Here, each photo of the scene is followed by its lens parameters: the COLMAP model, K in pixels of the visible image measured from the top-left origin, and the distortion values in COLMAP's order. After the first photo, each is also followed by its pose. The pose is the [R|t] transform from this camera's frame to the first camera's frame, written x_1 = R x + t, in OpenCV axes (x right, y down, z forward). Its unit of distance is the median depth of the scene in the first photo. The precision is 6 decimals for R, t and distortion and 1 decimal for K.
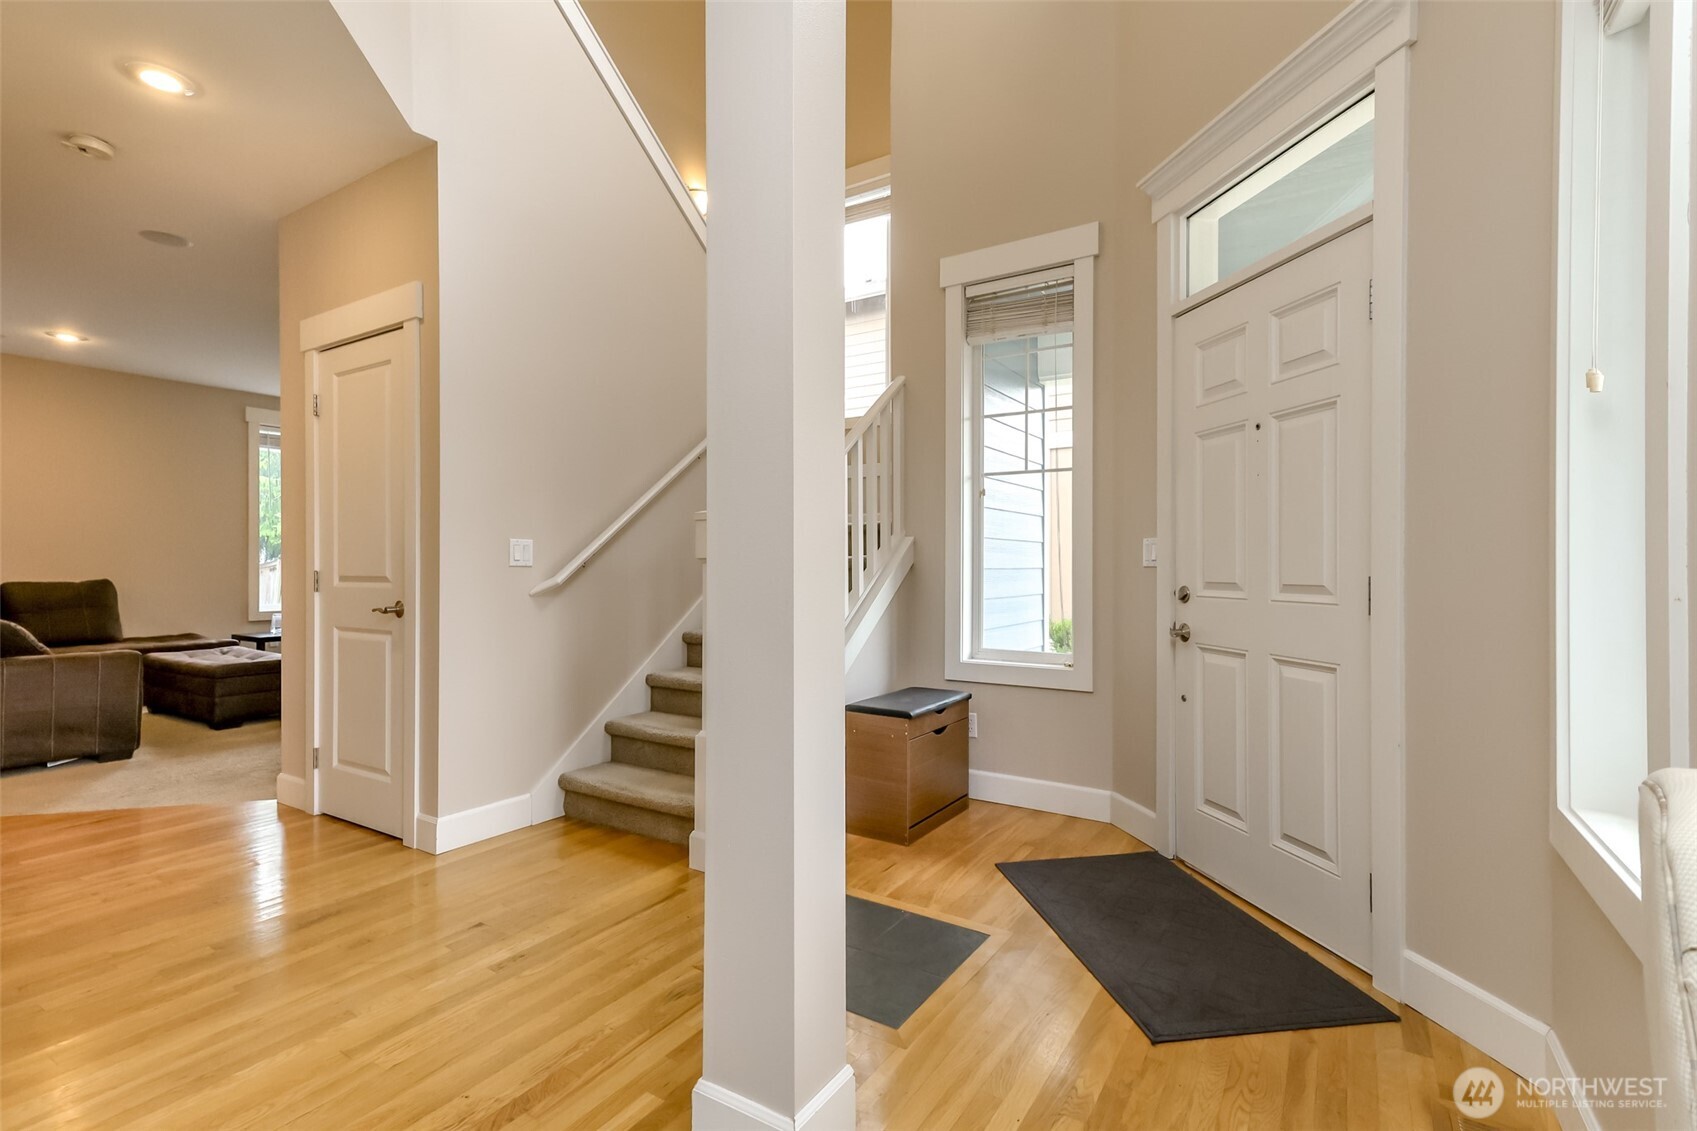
lens RADIAL K [[763.7, 0, 857.0], [0, 763.7, 557.2], [0, 0, 1]] dist [0.001465, 0.003199]
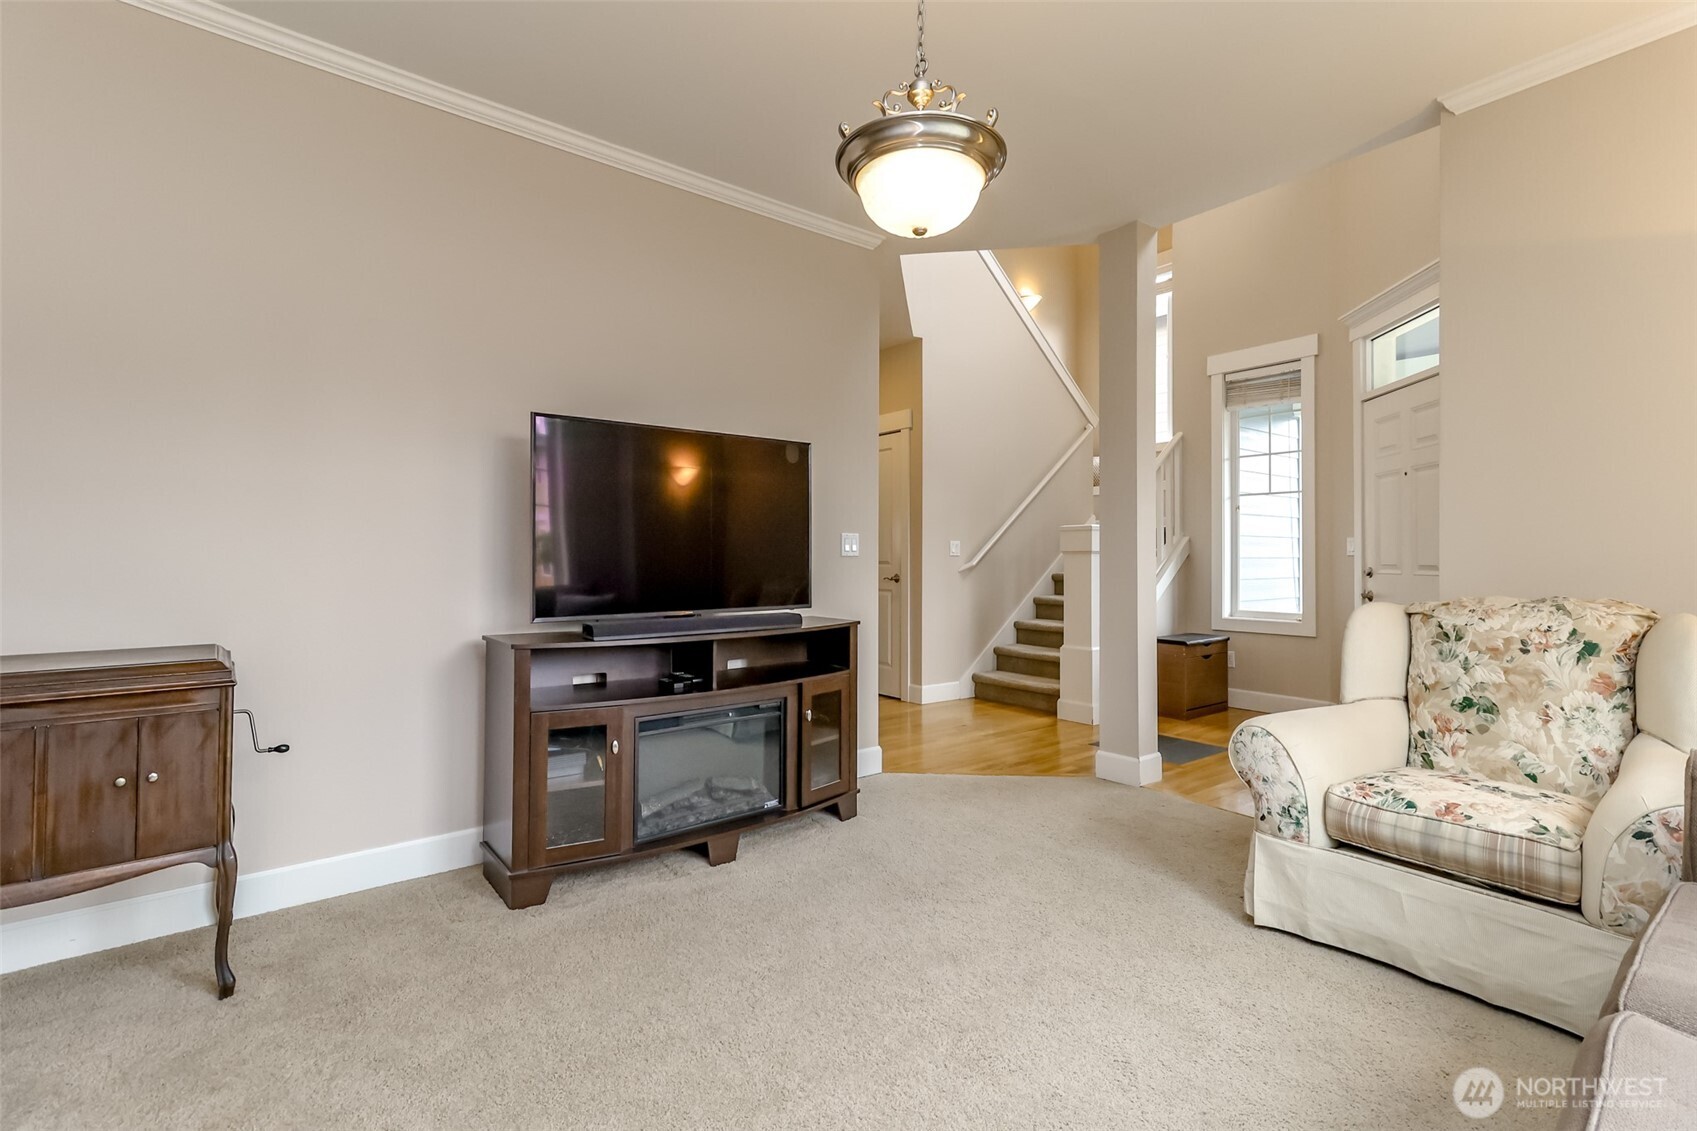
lens RADIAL K [[763.7, 0, 857.0], [0, 763.7, 557.2], [0, 0, 1]] dist [0.001465, 0.003199]
pose [[0.943347, -0.002628, -0.331798, -0.051848], [0.007188, 0.999896, 0.012518, -0.009436], [0.331730, -0.014194, 0.943267, -0.757387]]
